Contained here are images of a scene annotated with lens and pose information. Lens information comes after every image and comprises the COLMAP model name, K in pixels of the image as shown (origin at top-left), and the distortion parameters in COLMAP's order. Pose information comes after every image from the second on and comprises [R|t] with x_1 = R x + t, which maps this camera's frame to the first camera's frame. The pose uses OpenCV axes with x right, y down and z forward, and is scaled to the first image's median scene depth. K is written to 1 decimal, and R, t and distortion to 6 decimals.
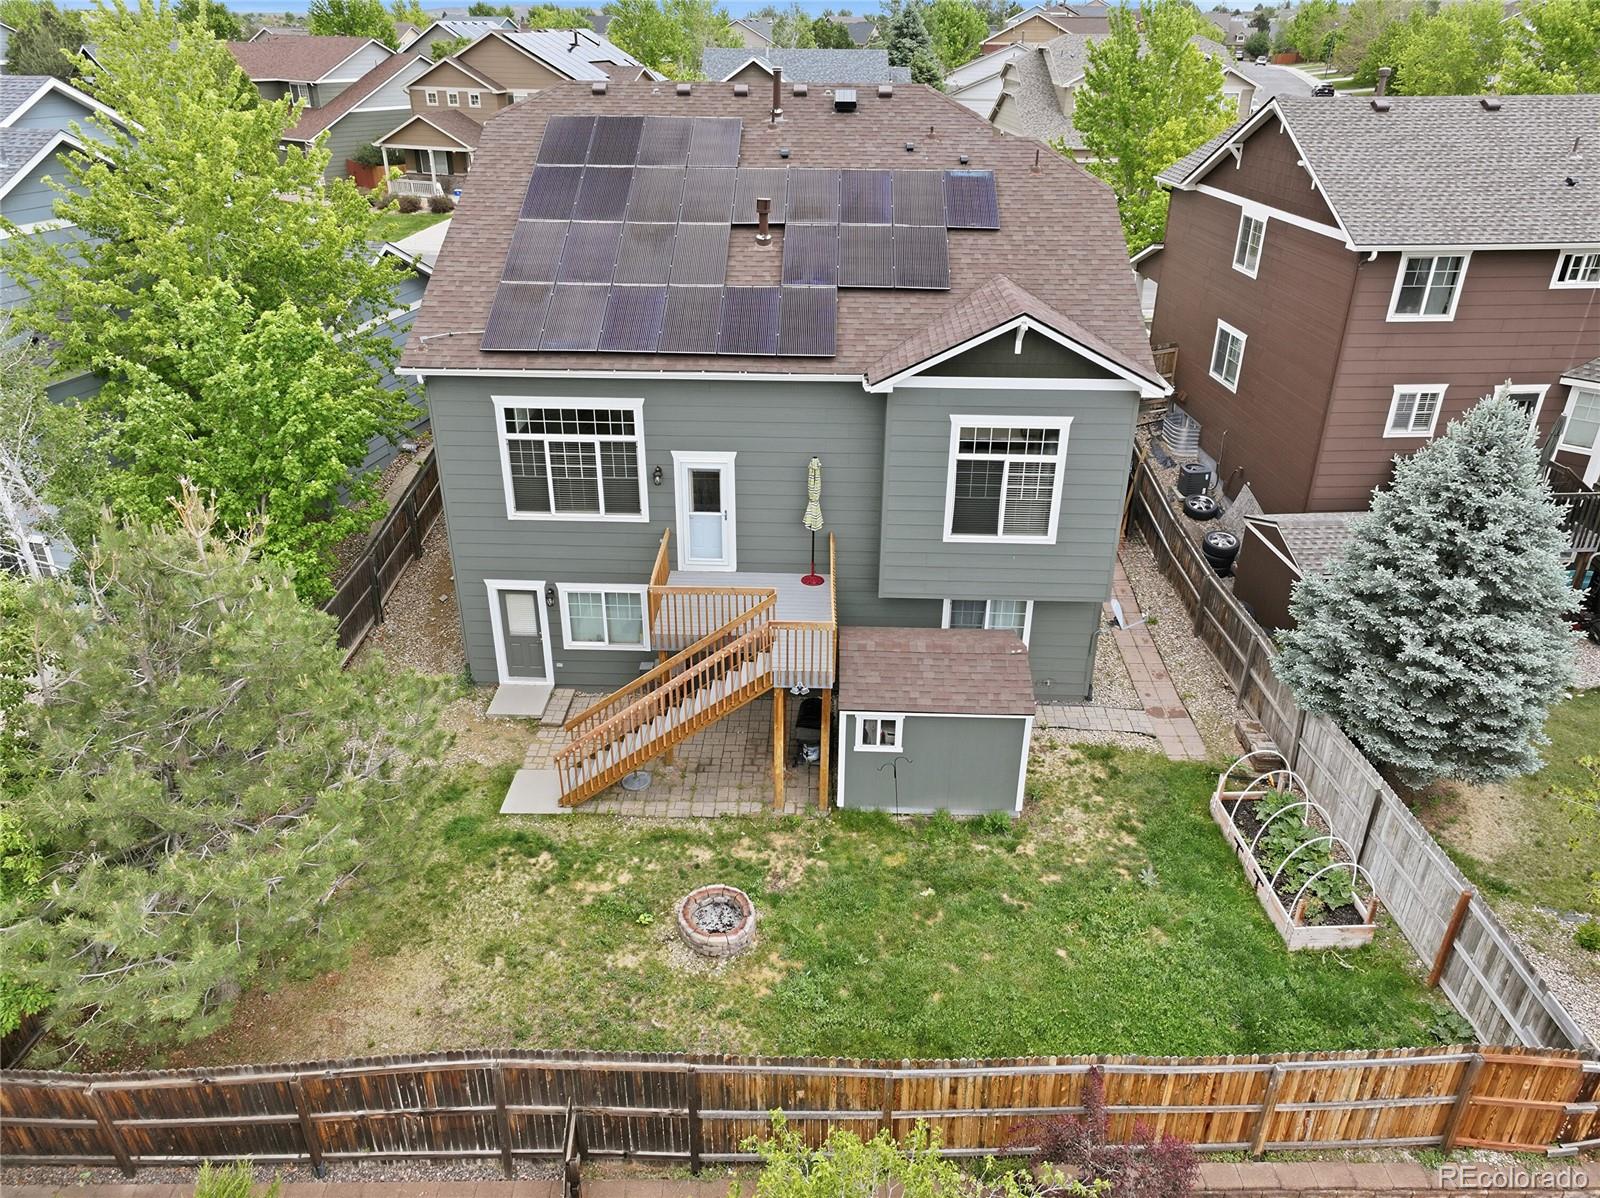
lens RADIAL K [[1129.9, 0, 806.3], [0, 1129.9, 598.6], [0, 0, 1]] dist [-0.008638, 0.029277]
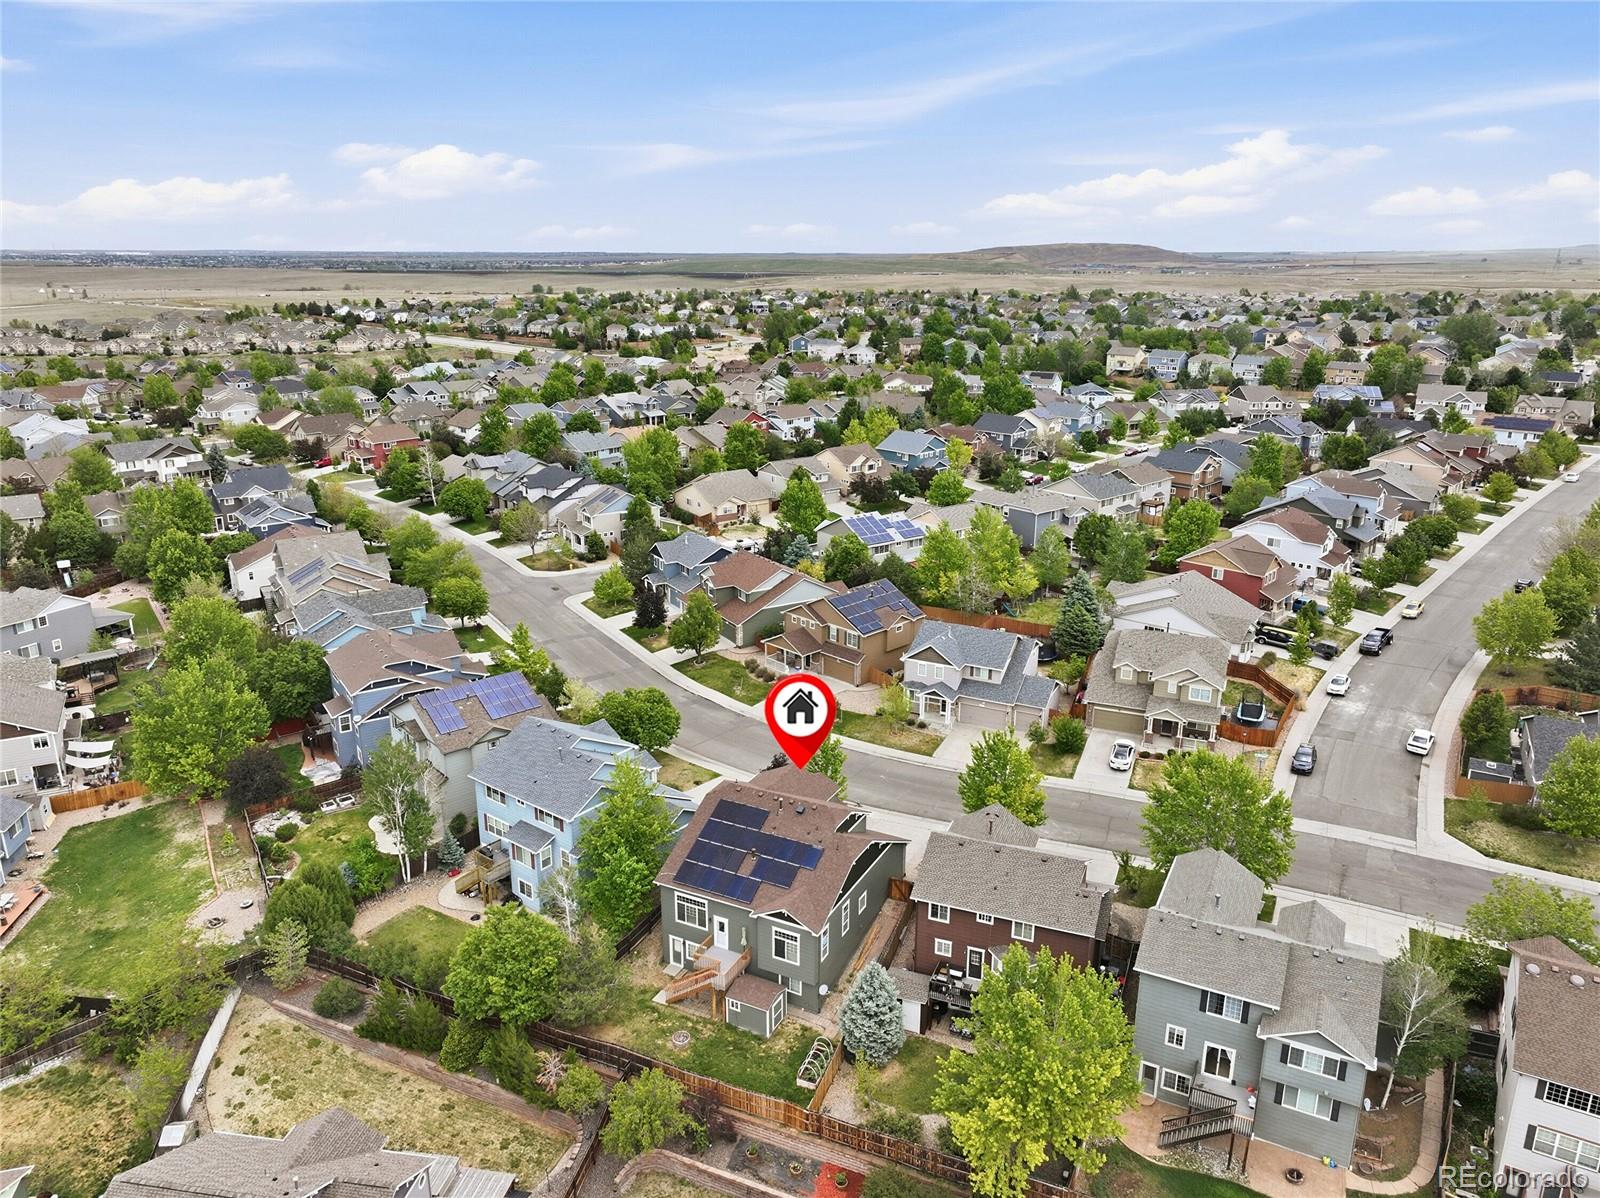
lens RADIAL K [[1141.5, 0, 803.1], [0, 1141.5, 595.6], [0, 0, 1]] dist [0.001329, 0.005513]
pose [[0.902126, 0.121325, -0.414063, 1.672854], [-0.192615, 0.971963, -0.134858, -0.742021], [0.386092, 0.201414, 0.900203, -2.656436]]
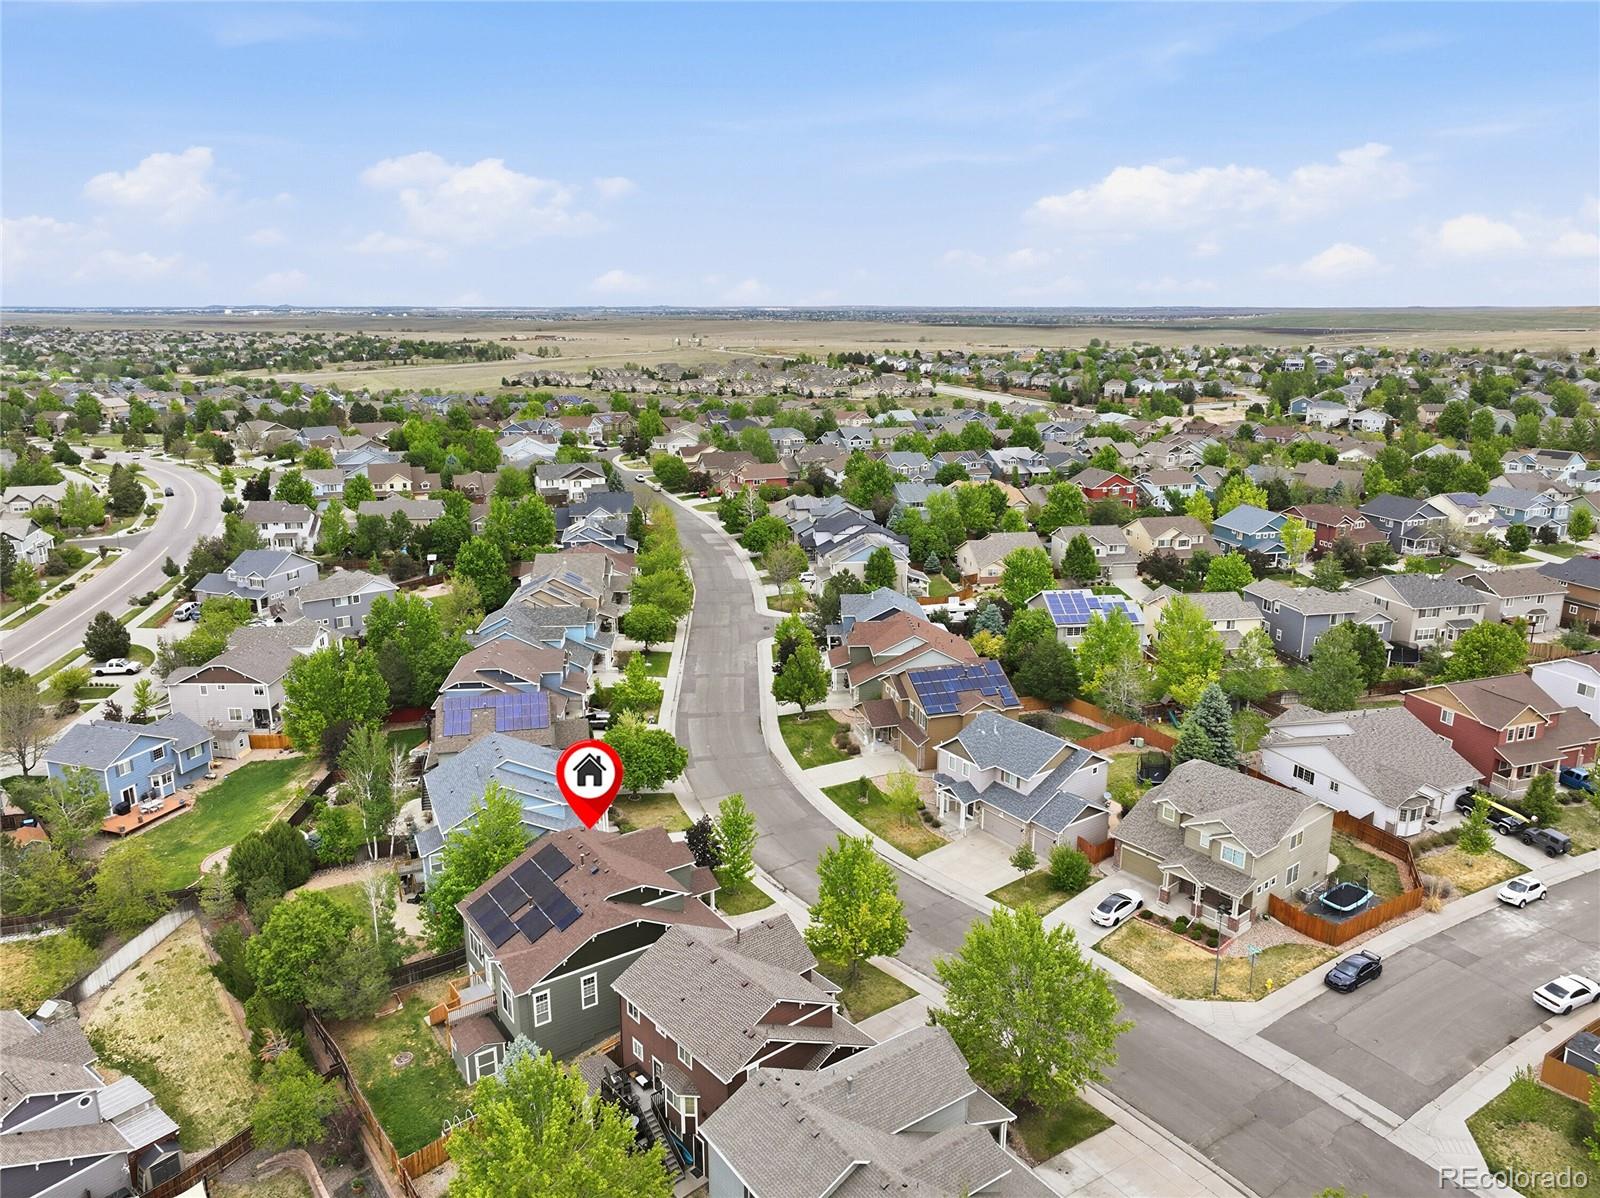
lens RADIAL K [[1141.5, 0, 803.1], [0, 1141.5, 595.6], [0, 0, 1]] dist [0.001329, 0.005513]
pose [[0.587738, 0.194084, -0.785427, 3.452633], [-0.362873, 0.930914, -0.041504, -1.545817], [0.723109, 0.309404, 0.617562, -1.024304]]
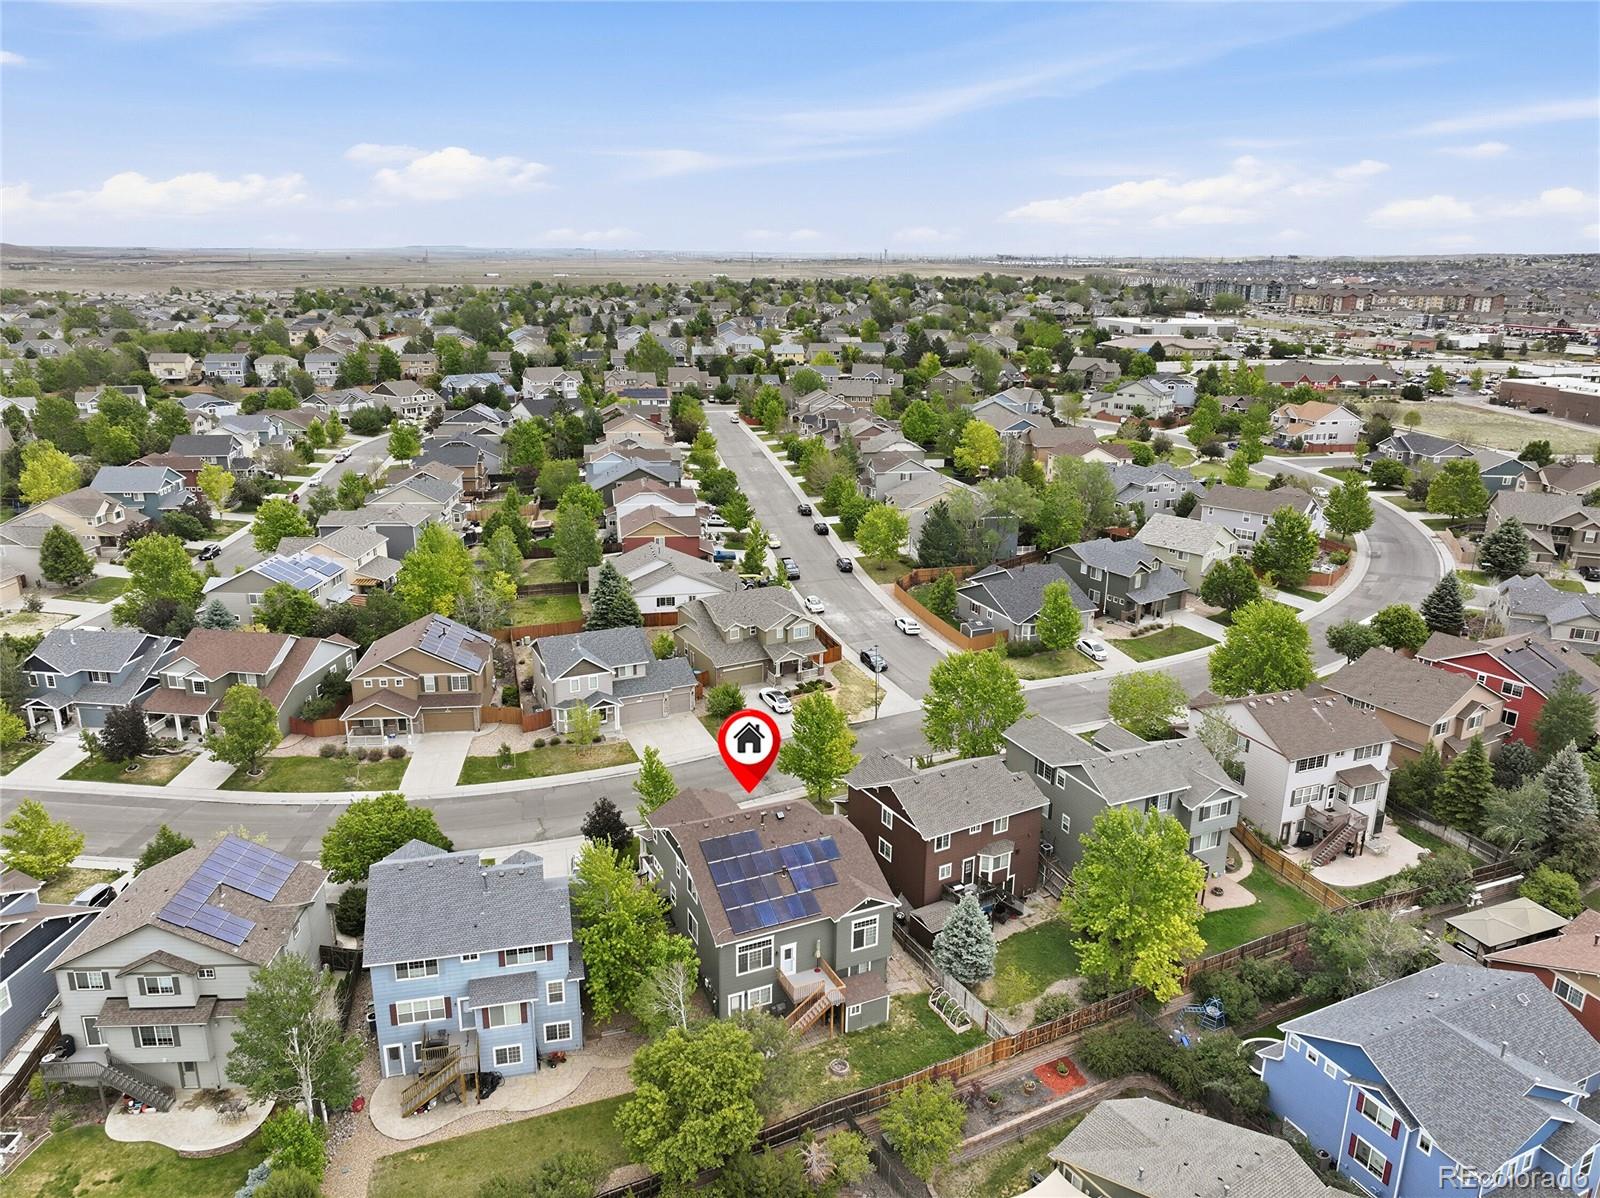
lens RADIAL K [[1129.9, 0, 806.3], [0, 1129.9, 598.6], [0, 0, 1]] dist [-0.008638, 0.029277]
pose [[0.896197, -0.127710, 0.424877, -1.498205], [0.197595, 0.972343, -0.124520, -0.777404], [-0.397224, 0.195548, 0.896646, -2.605926]]
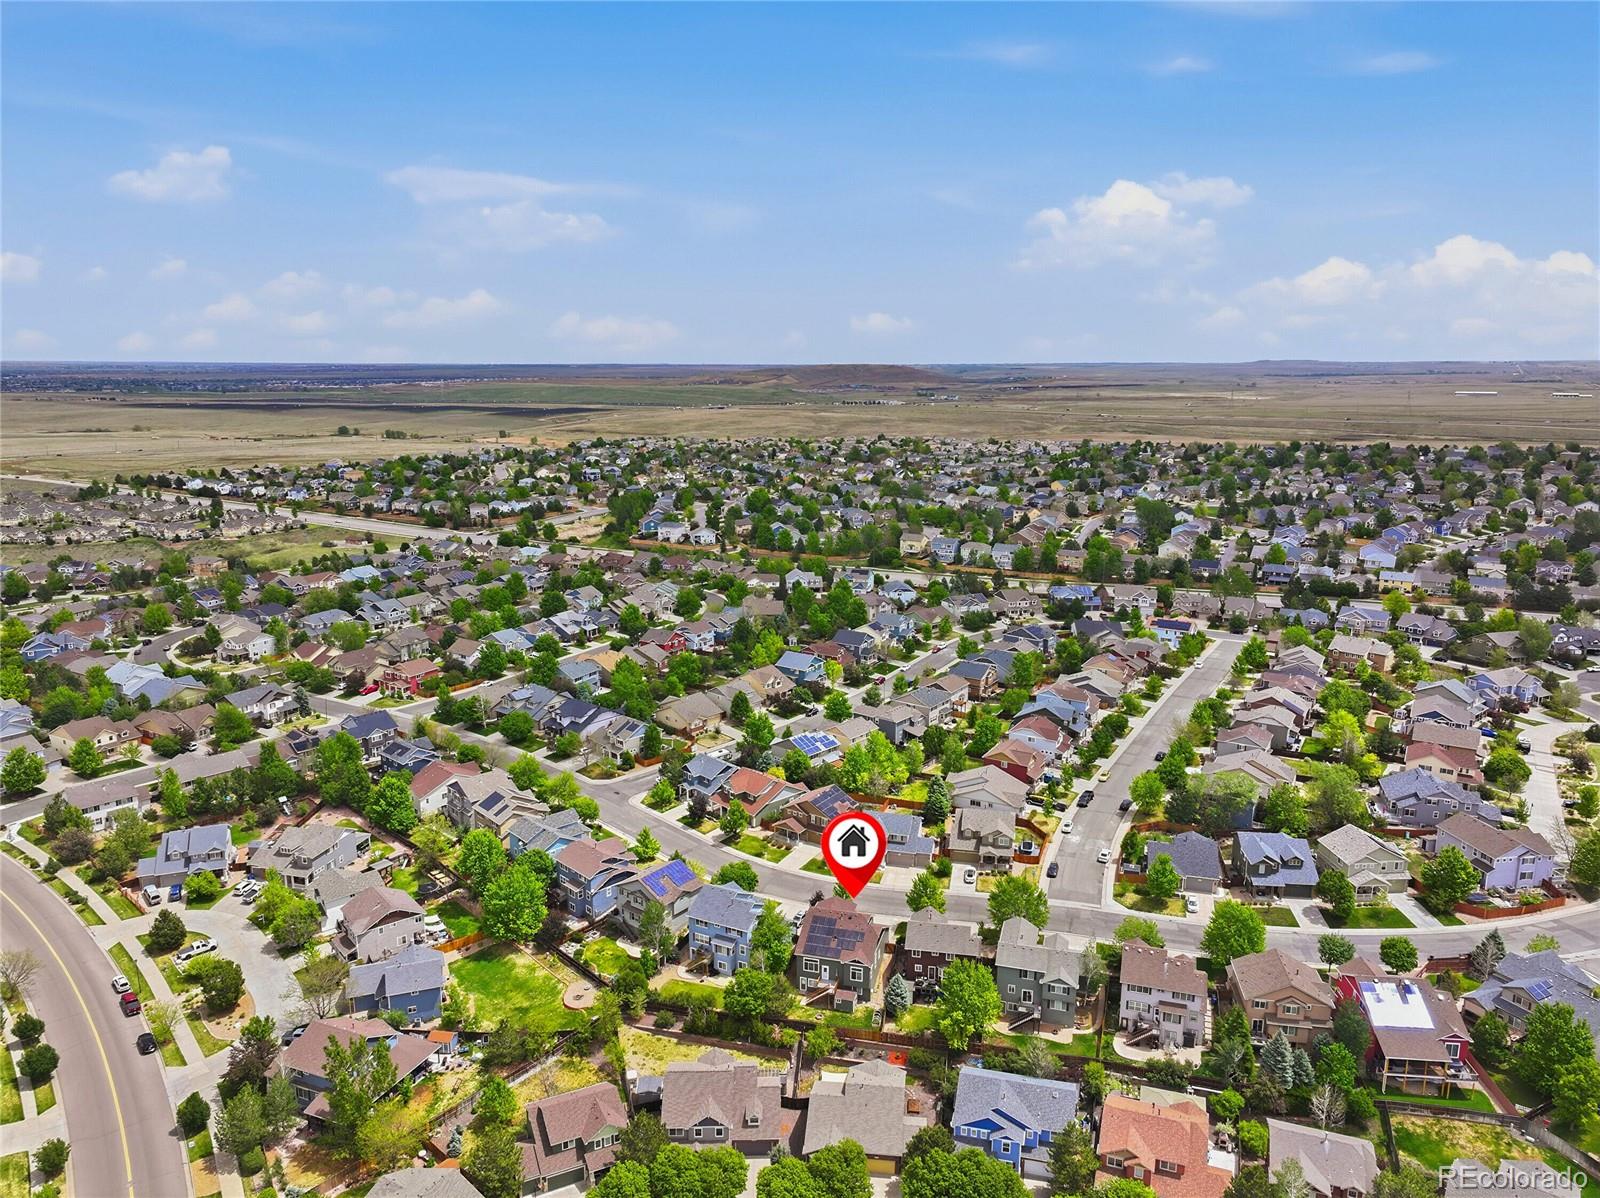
lens RADIAL K [[1129.9, 0, 806.3], [0, 1129.9, 598.6], [0, 0, 1]] dist [-0.008638, 0.029277]
pose [[0.970025, 0.048130, -0.238192, 1.835836], [-0.107491, 0.964066, -0.242947, -0.779455], [0.217940, 0.261268, 0.940341, -8.596219]]
